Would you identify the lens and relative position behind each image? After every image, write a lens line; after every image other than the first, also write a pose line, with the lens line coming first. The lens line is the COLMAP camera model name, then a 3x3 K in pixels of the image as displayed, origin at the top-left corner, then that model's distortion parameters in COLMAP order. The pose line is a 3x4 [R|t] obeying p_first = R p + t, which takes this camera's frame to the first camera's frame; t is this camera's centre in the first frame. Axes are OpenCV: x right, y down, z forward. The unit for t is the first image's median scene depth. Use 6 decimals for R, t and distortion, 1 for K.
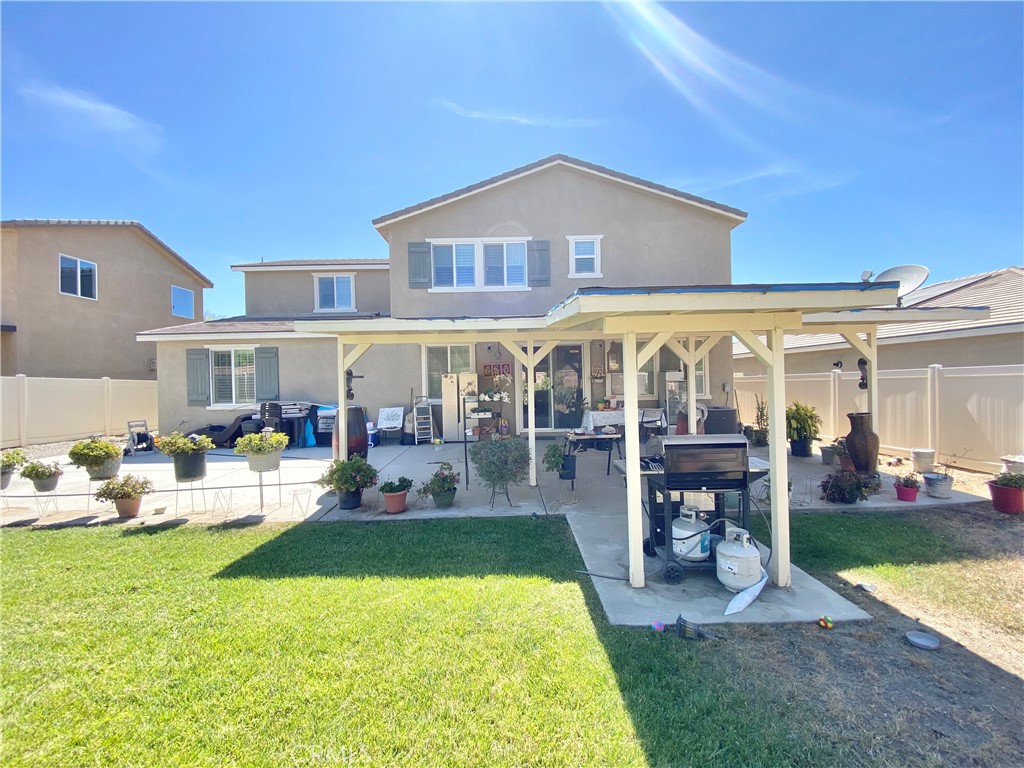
lens RADIAL K [[414.7, 0, 509.5], [0, 414.7, 382.4], [0, 0, 1]] dist [0.047776, -0.039533]
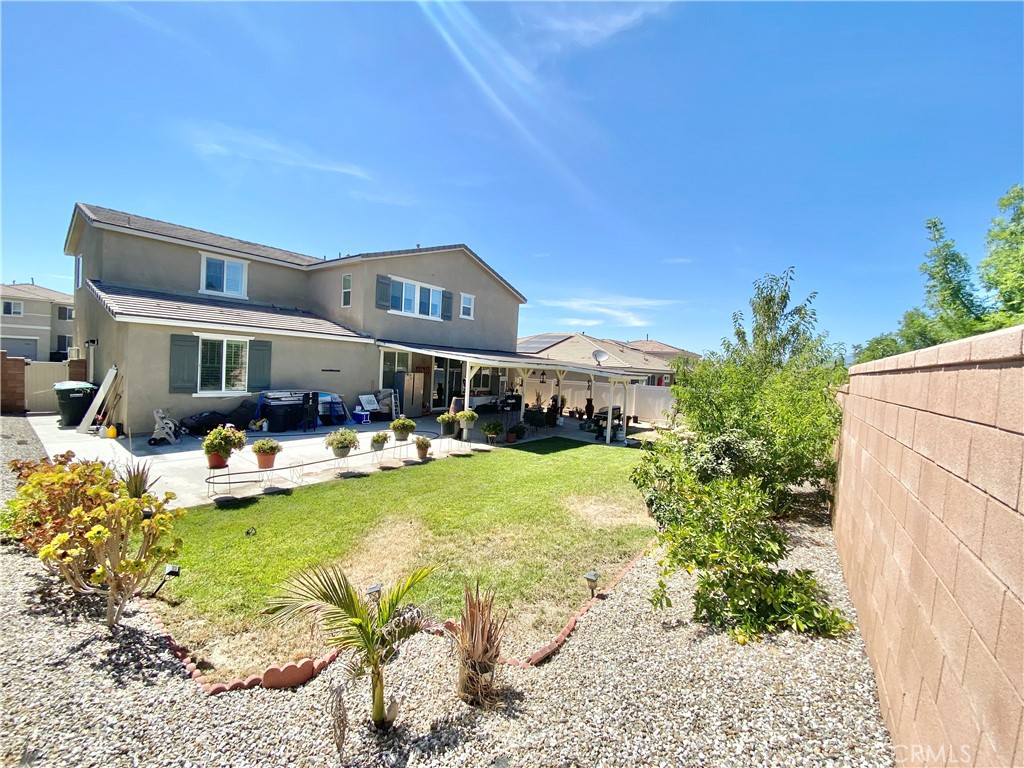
lens RADIAL K [[414.4, 0, 512.0], [0, 414.4, 384.0], [0, 0, 1]] dist [0.000701, 0.000025]
pose [[0.611054, 0.020198, 0.791331, -1.037087], [-0.062588, 0.997778, 0.022863, -0.035585], [-0.789111, -0.063498, 0.610960, -0.198318]]
